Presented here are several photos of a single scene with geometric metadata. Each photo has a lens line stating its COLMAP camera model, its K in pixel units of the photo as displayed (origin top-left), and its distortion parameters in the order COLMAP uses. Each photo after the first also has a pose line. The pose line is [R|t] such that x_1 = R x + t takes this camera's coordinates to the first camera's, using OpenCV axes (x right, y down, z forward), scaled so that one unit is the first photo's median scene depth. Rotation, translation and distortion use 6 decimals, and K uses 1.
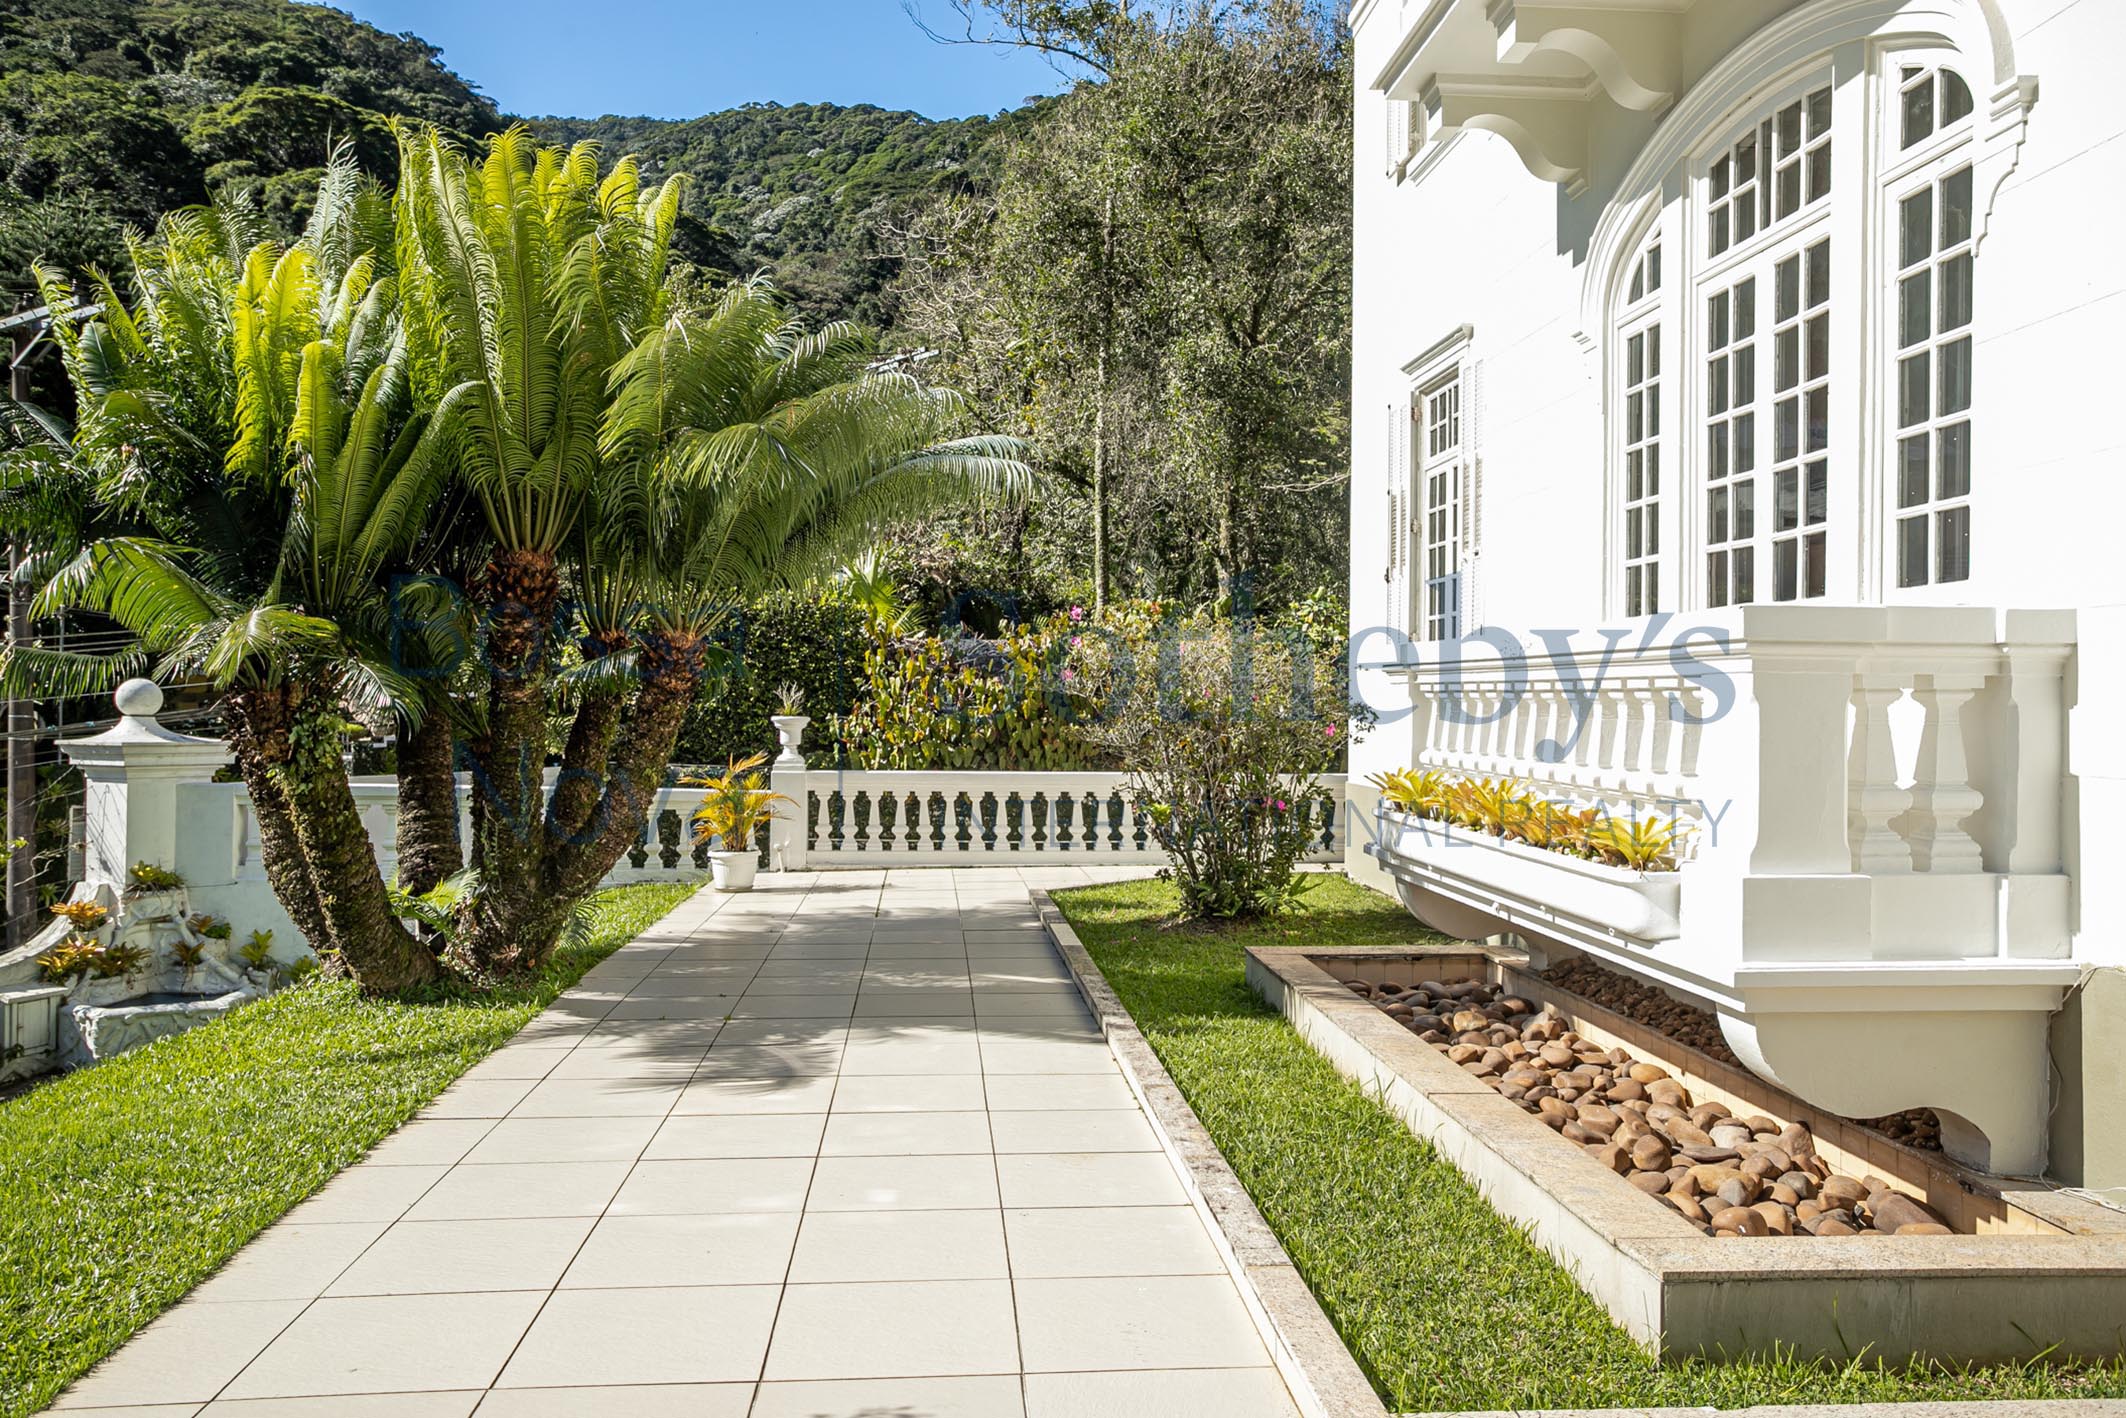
lens RADIAL K [[1596.1, 0, 1063.0], [0, 1596.1, 709.0], [0, 0, 1]] dist [-0.005634, 0.037369]
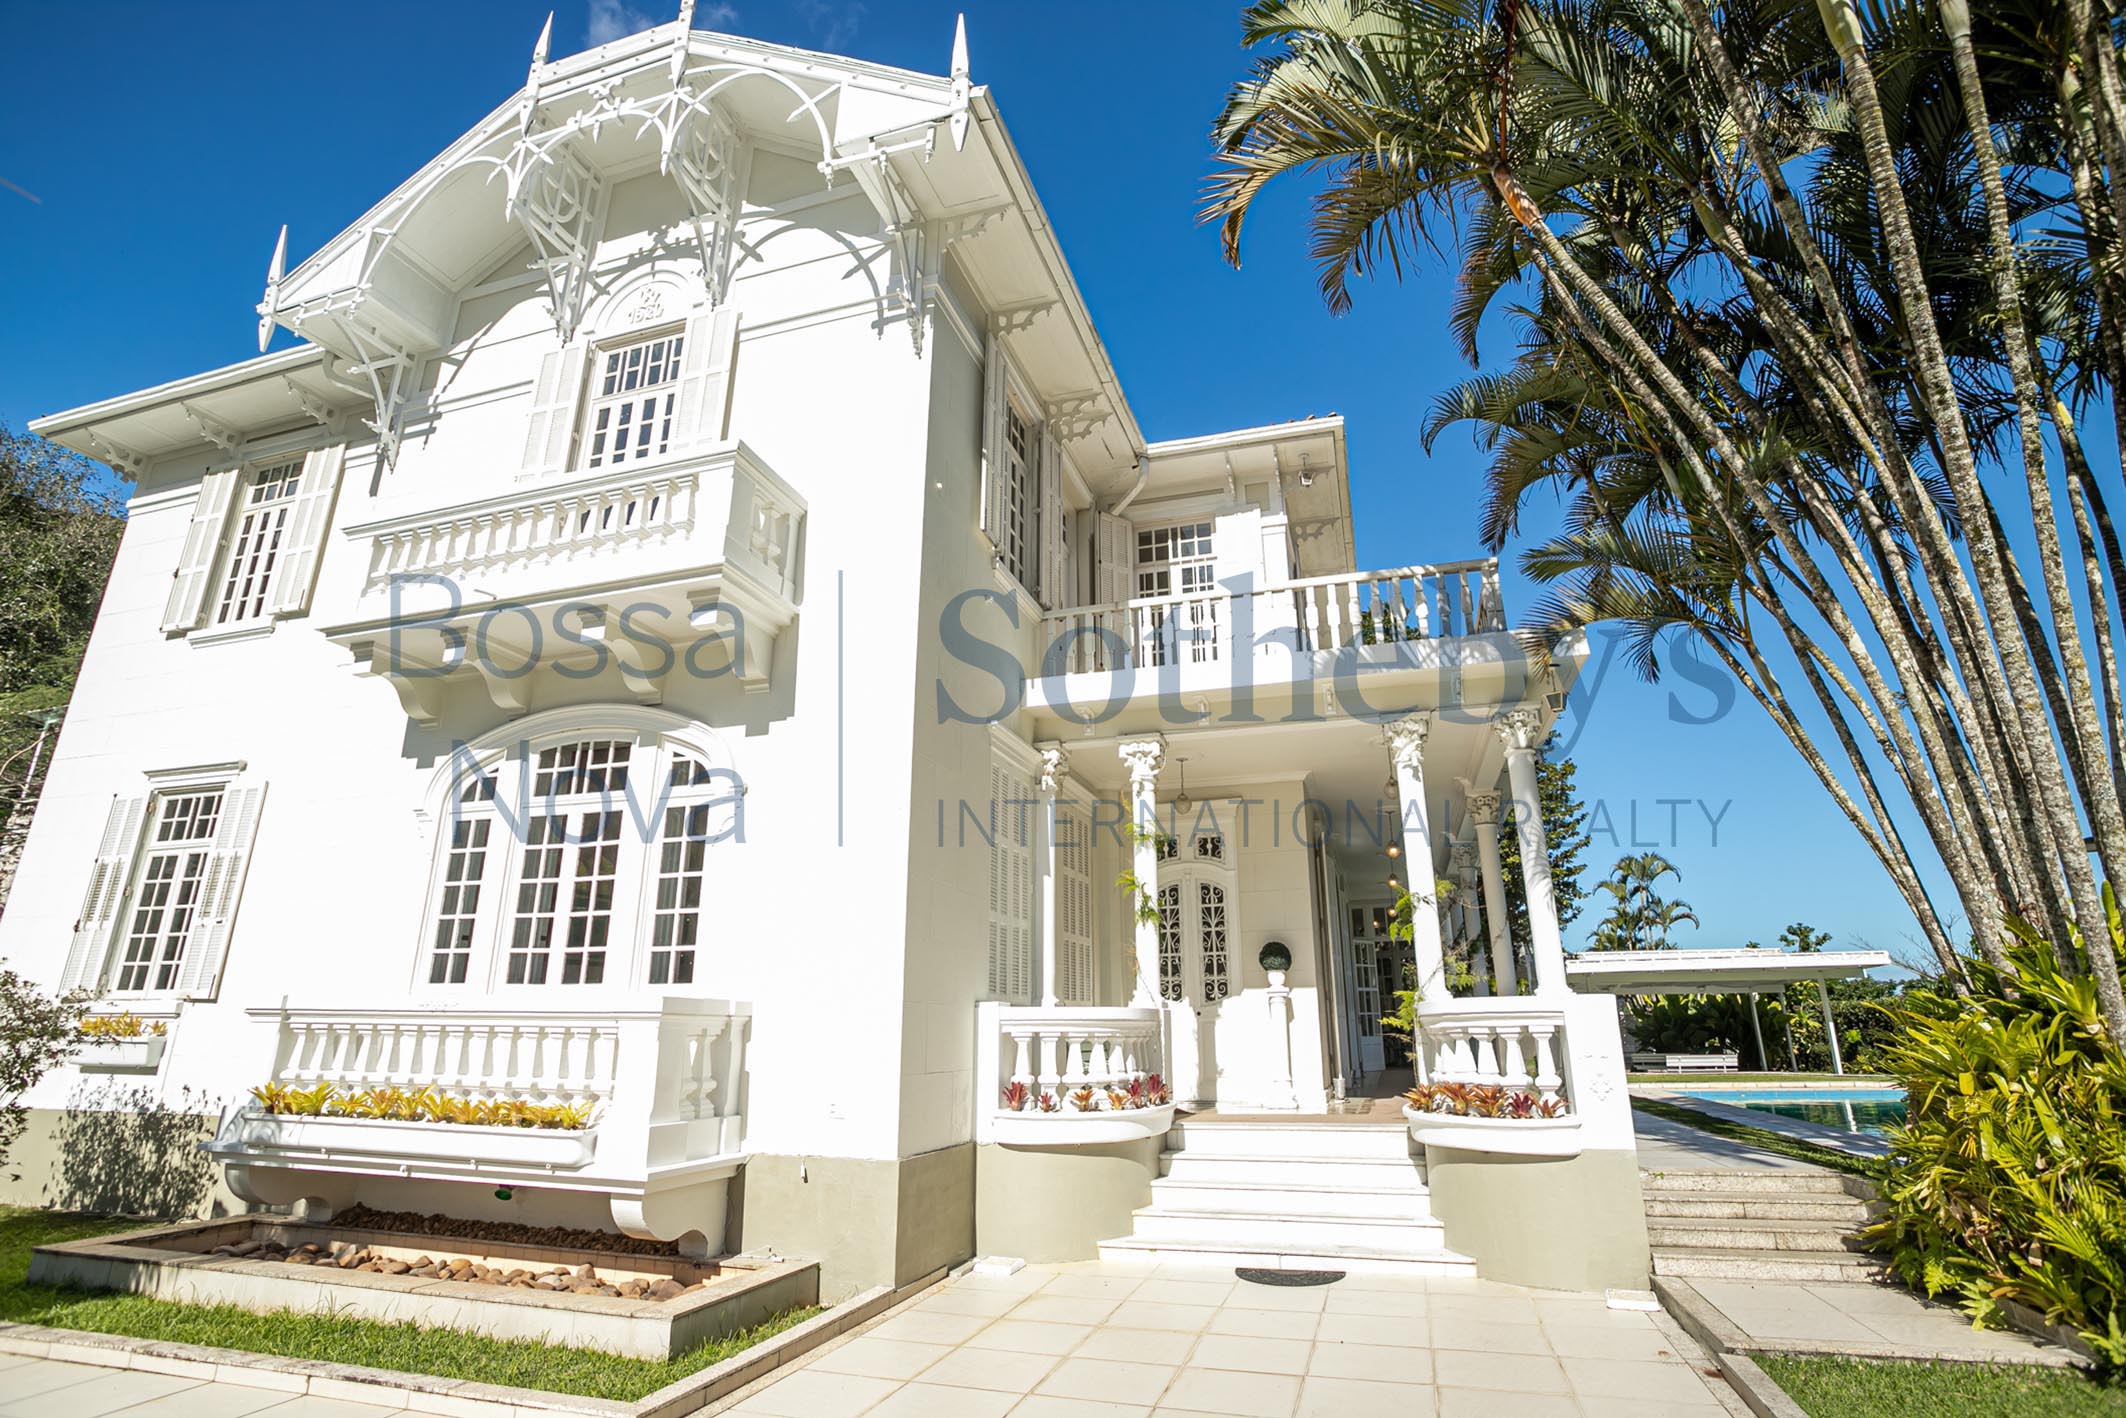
lens RADIAL K [[1058.5, 0, 1063.0], [0, 1058.5, 709.0], [0, 0, 1]] dist [-0.032229, 0.000421]
pose [[0.373536, 0.270613, 0.887265, -0.647101], [0.005197, 0.955875, -0.293726, -0.011830], [-0.927601, 0.114329, 0.355647, -0.064350]]
